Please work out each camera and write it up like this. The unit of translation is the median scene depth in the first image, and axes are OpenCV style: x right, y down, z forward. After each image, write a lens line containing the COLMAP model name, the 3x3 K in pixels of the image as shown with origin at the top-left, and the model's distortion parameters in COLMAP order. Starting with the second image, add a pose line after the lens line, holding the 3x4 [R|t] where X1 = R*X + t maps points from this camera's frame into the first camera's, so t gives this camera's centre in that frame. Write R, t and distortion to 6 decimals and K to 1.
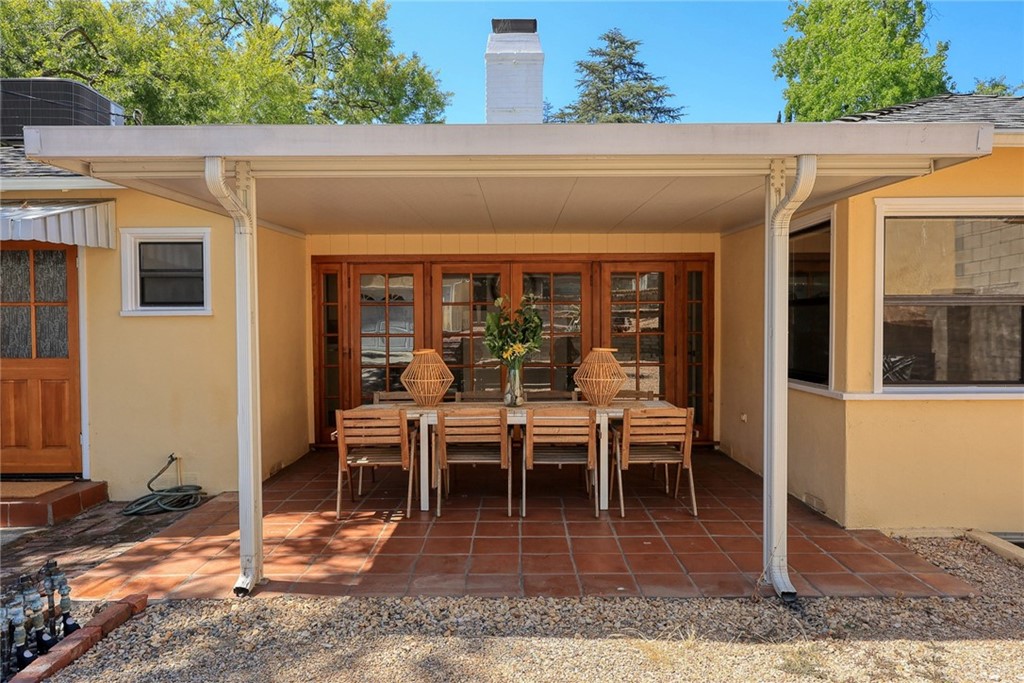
lens RADIAL K [[644.3, 0, 513.5], [0, 644.3, 347.7], [0, 0, 1]] dist [-0.028269, 0.009121]
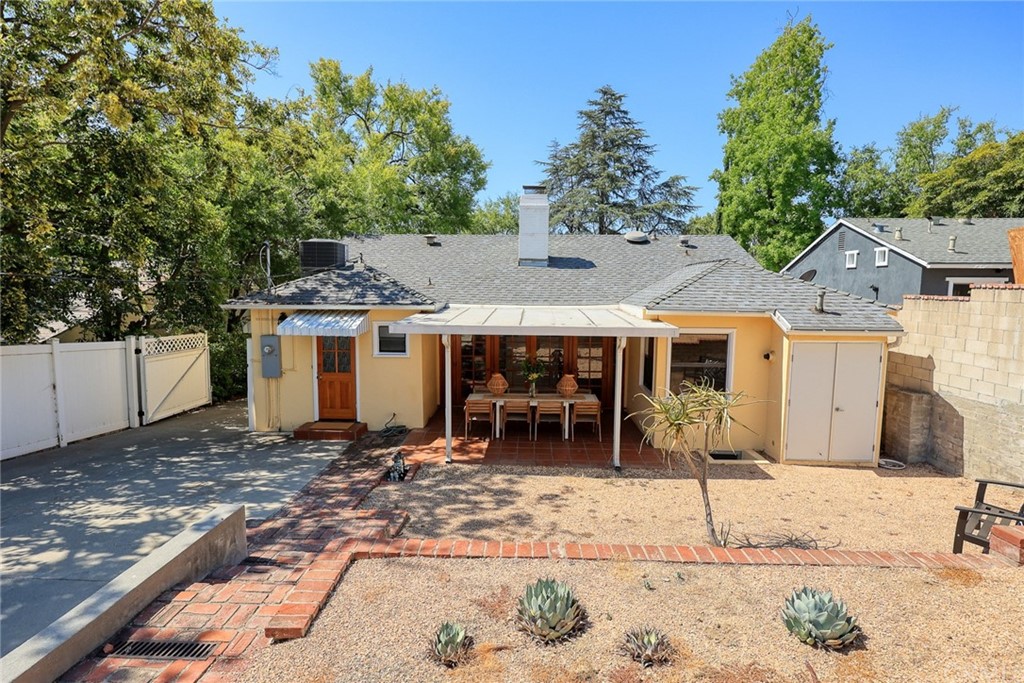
lens RADIAL K [[513.5, 0, 507.6], [0, 513.5, 336.2], [0, 0, 1]] dist [-0.030594, -0.000923]
pose [[0.999143, 0.015829, -0.038259, -0.024029], [-0.013376, 0.997891, 0.063524, -0.285738], [0.039183, -0.062957, 0.997247, -1.033832]]
